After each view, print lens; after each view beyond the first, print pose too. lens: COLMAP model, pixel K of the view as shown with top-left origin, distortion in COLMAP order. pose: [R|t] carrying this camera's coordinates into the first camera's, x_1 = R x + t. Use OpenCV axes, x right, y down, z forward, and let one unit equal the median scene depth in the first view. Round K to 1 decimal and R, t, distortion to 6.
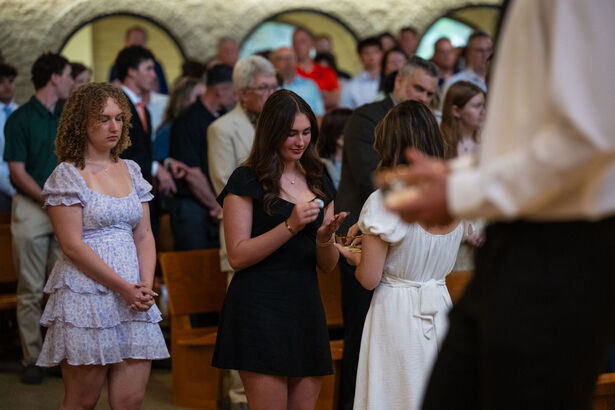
lens RADIAL K [[2926.7, 0, 307.5], [0, 2926.7, 205.0], [0, 0, 1]] dist [0.033917, 0.000000]
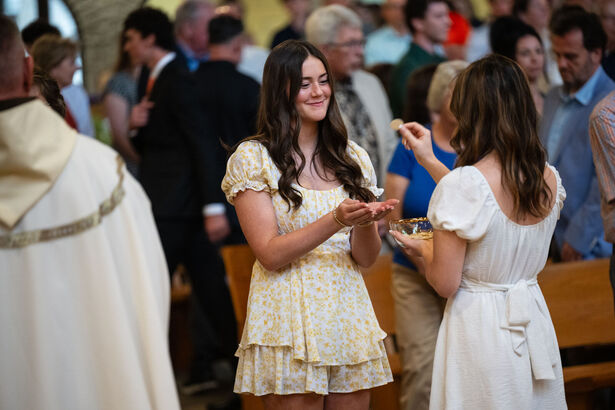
lens RADIAL K [[2960.1, 0, 304.7], [0, 2960.1, 207.6], [0, 0, 1]] dist [1.334739, 0.000000]
pose [[0.999498, -0.019285, -0.025122, 0.003904], [0.019660, 0.999697, 0.014791, -0.008196], [0.024829, -0.015277, 0.999575, 0.182414]]
